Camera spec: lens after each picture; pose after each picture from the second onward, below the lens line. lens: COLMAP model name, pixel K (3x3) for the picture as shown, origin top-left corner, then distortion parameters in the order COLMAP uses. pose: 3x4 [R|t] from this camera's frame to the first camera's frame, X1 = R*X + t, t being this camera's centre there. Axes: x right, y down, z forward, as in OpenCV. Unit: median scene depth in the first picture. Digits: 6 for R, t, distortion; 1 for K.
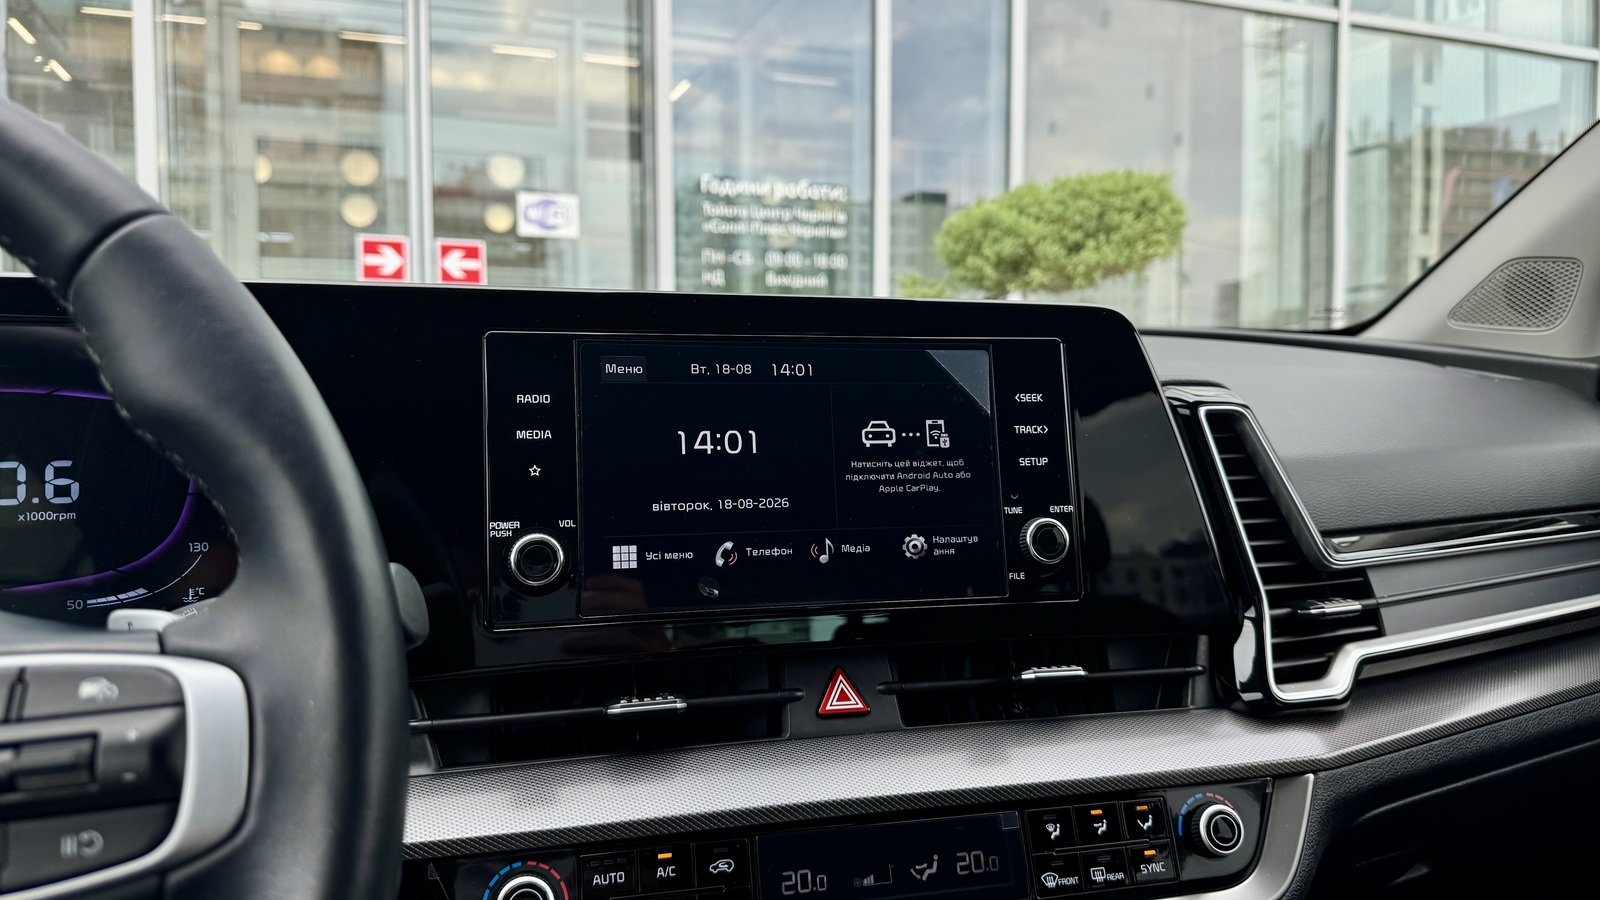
lens RADIAL K [[1117.7, 0, 790.5], [0, 1117.7, 454.3], [0, 0, 1]] dist [0.187532, -0.460141]
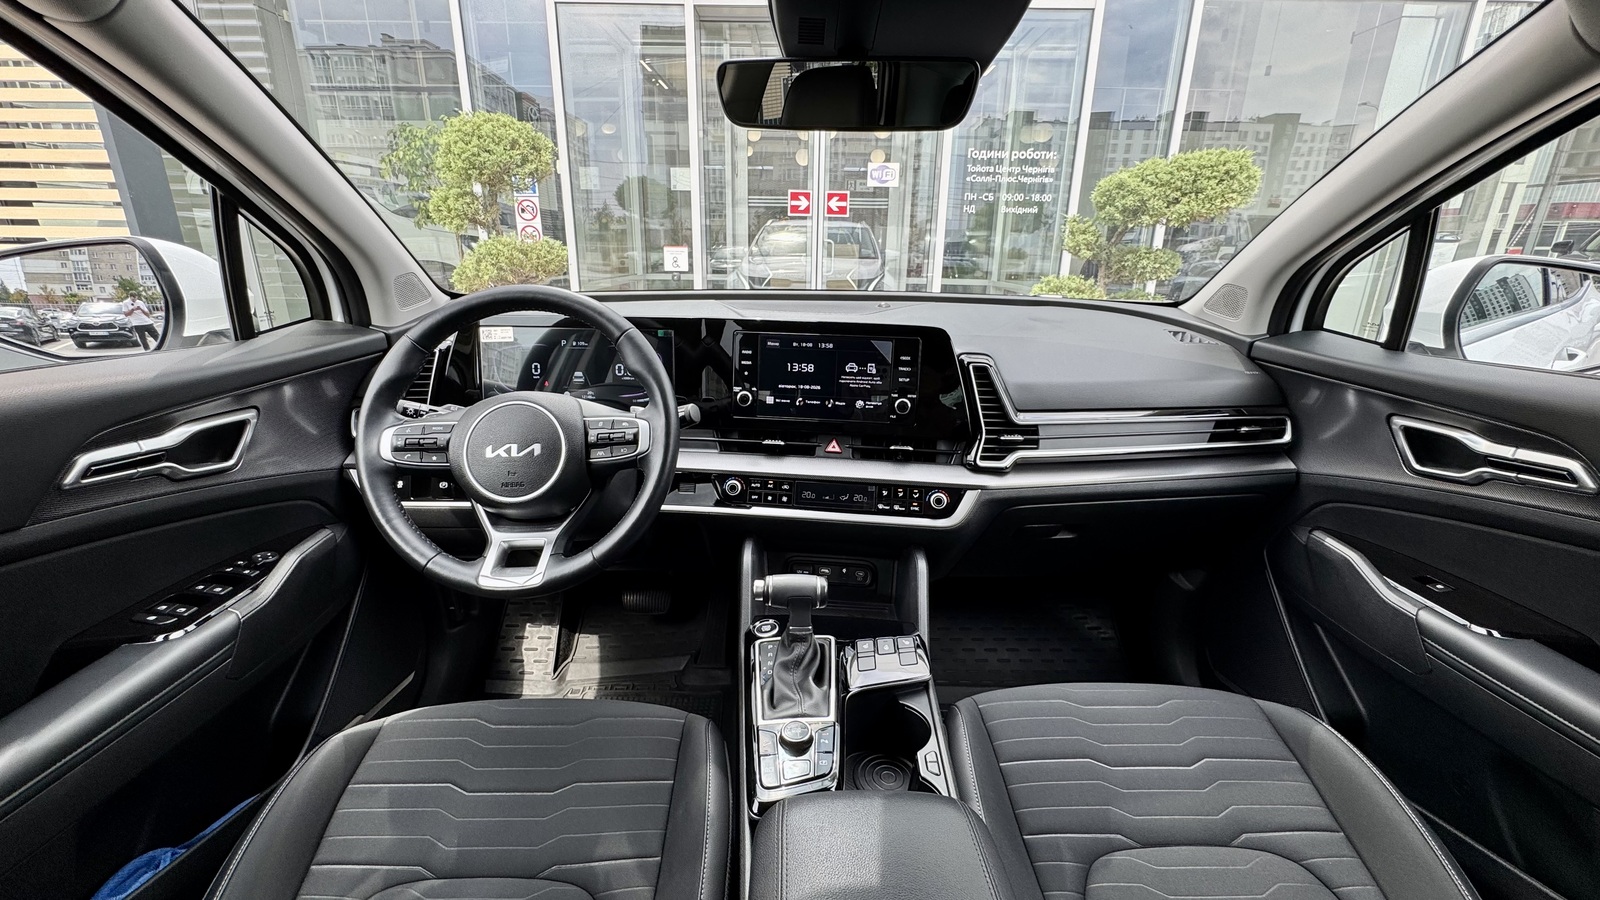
lens RADIAL K [[636.4, 0, 805.6], [0, 636.4, 442.5], [0, 0, 1]] dist [0.001022, 0.000019]
pose [[0.931521, 0.124380, -0.341757, 0.591339], [-0.039991, 0.969034, 0.243669, -0.243196], [0.361482, -0.213316, 0.907649, -0.703787]]
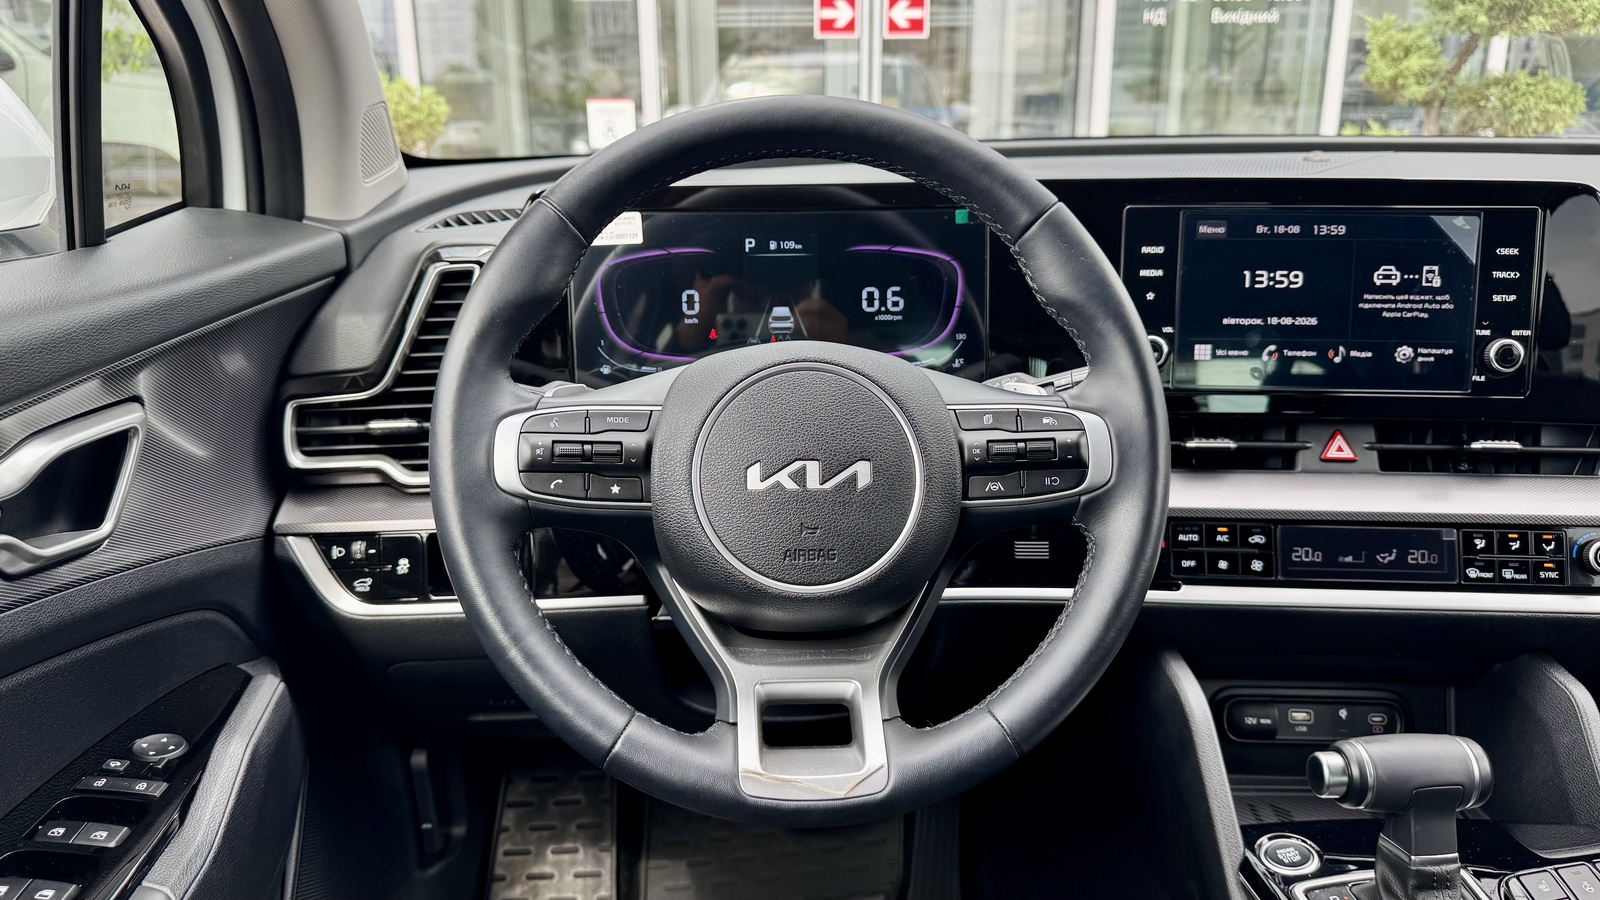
lens RADIAL K [[1142.8, 0, 801.4], [0, 1142.8, 452.4], [0, 0, 1]] dist [0.000451, -0.005451]
pose [[0.947793, 0.087670, -0.306597, -0.166040], [-0.014509, 0.972325, 0.233182, -0.129499], [0.318555, -0.216560, 0.922835, -0.653197]]
